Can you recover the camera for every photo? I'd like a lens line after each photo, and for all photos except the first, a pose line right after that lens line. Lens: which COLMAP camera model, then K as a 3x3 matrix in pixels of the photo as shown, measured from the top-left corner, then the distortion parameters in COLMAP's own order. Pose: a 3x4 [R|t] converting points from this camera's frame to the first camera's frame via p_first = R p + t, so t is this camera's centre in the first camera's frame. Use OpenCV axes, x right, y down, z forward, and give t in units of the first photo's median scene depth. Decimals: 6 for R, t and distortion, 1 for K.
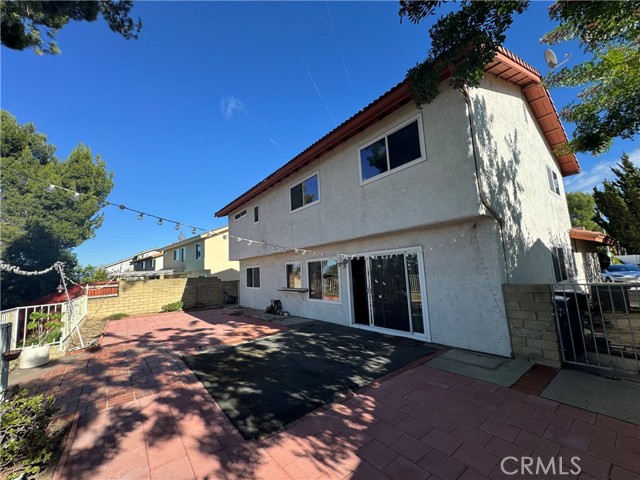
lens RADIAL K [[253.1, 0, 318.3], [0, 253.1, 240.7], [0, 0, 1]] dist [-0.001750, 0.000670]
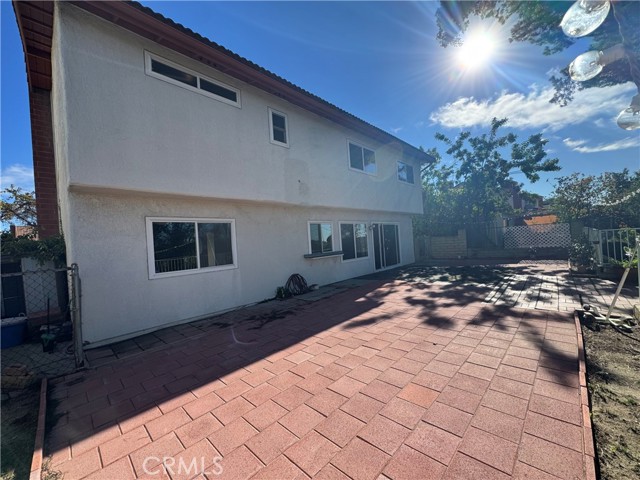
lens RADIAL K [[253.1, 0, 321.9], [0, 253.1, 236.7], [0, 0, 1]] dist [-0.001750, 0.000670]
pose [[-0.135876, 0.075060, 0.987878, -2.096848], [-0.049306, 0.995378, -0.082411, 0.465568], [-0.989498, -0.059906, -0.131547, 2.542706]]
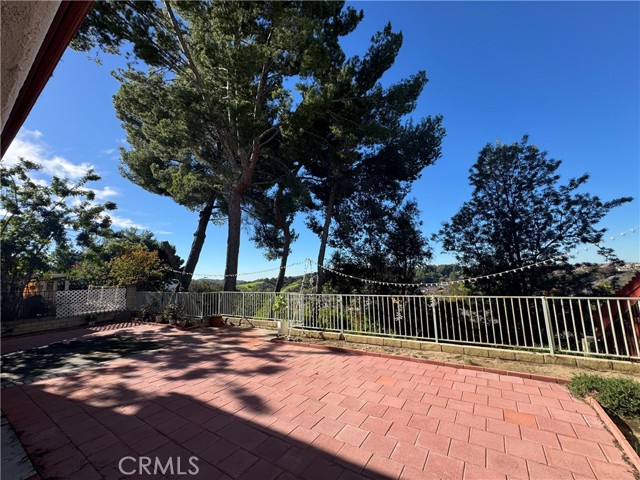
lens RADIAL K [[253.1, 0, 321.4], [0, 253.1, 239.0], [0, 0, 1]] dist [-0.001750, 0.000670]
pose [[-0.944557, 0.037207, -0.326233, -1.078332], [0.123618, 0.960752, -0.248343, 0.445960], [0.304189, -0.274902, -0.912084, 3.153533]]
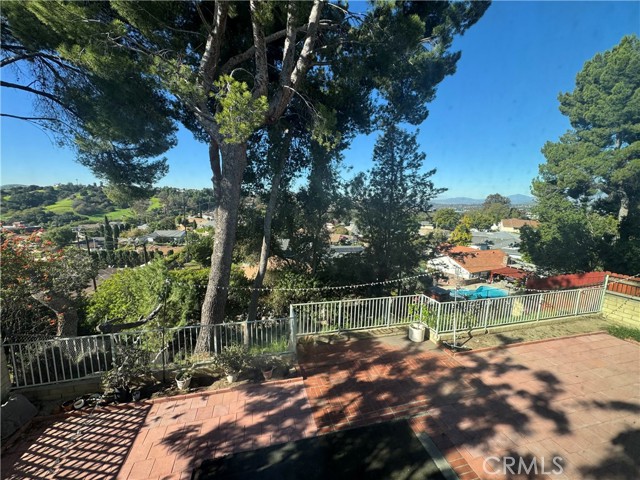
lens RADIAL K [[253.1, 0, 323.0], [0, 253.1, 245.2], [0, 0, 1]] dist [-0.001750, 0.000670]
pose [[-0.390774, 0.215200, -0.894977, 0.370798], [0.111425, 0.976196, 0.186078, -0.427923], [0.913718, -0.027009, -0.405451, 1.419424]]
